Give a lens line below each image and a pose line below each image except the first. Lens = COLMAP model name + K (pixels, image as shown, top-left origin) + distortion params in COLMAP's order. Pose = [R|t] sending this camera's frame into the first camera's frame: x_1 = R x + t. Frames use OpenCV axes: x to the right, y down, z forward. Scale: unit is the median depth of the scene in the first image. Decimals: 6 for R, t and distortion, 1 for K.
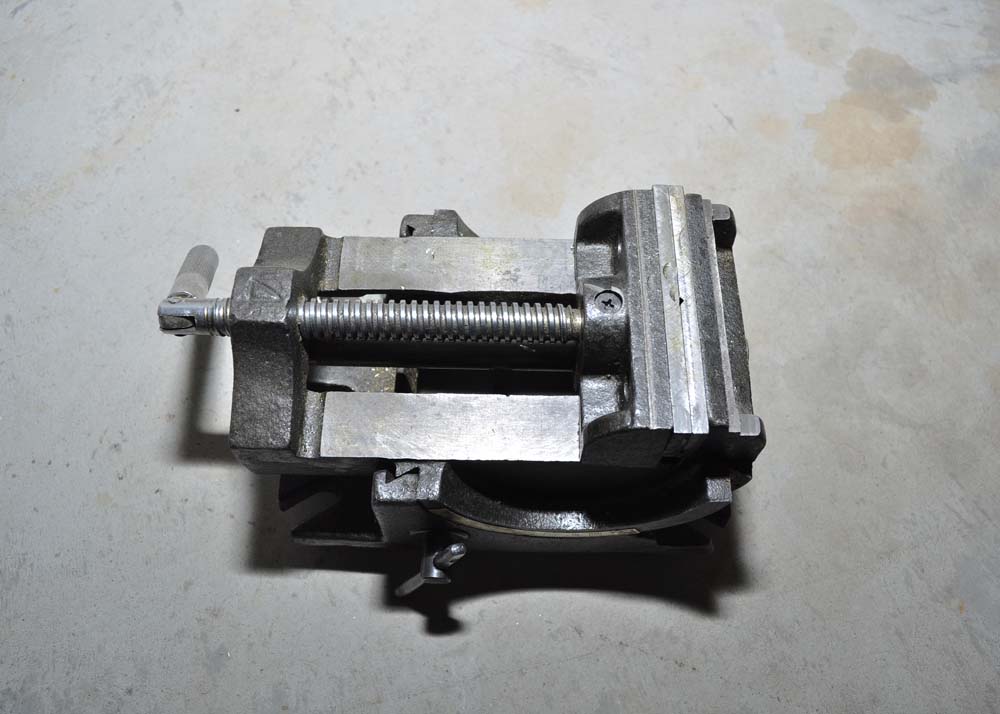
lens RADIAL K [[822.9, 0, 496.3], [0, 822.9, 363.0], [0, 0, 1]] dist [-0.101525, 0.024933]
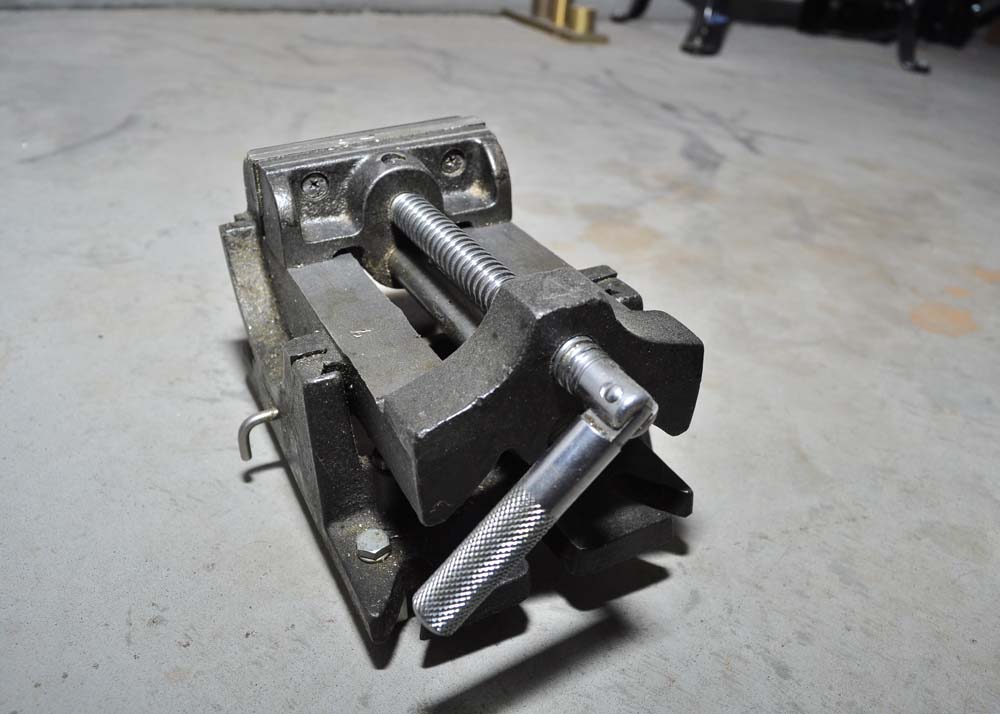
lens RADIAL K [[822.9, 0, 503.0], [0, 822.9, 361.3], [0, 0, 1]] dist [-0.101525, 0.024933]
pose [[0.804931, -0.250031, 0.538117, -0.497975], [0.506323, 0.762287, -0.403183, 0.333351], [-0.309391, 0.596995, 0.740185, 0.230960]]
